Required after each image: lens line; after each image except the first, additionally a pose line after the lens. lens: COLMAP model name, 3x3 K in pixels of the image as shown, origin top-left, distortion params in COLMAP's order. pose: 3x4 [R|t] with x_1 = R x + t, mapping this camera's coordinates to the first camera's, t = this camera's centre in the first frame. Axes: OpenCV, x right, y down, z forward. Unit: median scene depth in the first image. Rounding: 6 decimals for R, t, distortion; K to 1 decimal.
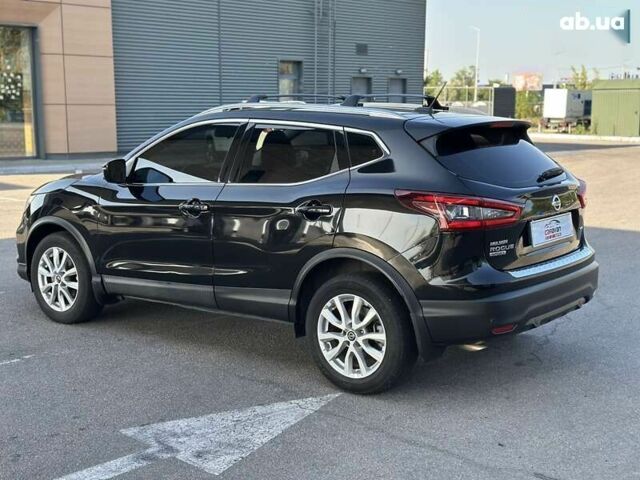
lens RADIAL K [[895.9, 0, 322.6], [0, 895.9, 237.8], [0, 0, 1]] dist [0.127801, 0.000000]
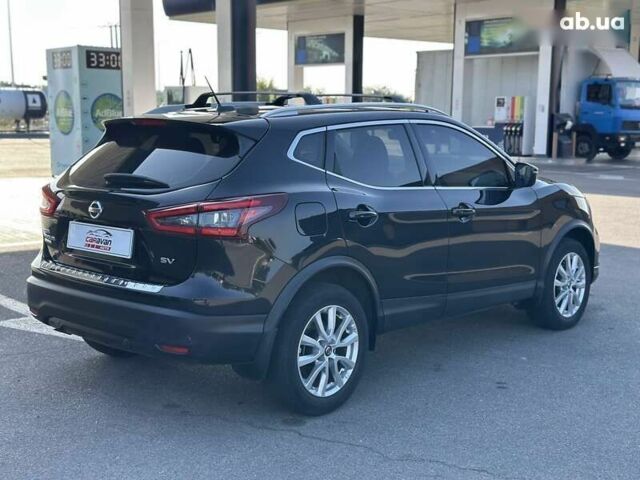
lens RADIAL K [[895.9, 0, 321.5], [0, 895.9, 243.1], [0, 0, 1]] dist [0.127801, 0.000000]
pose [[-0.059319, 0.141186, -0.988204, 1.086316], [-0.164344, 0.975058, 0.149173, -0.169403], [0.984618, 0.171255, -0.034636, 1.205120]]
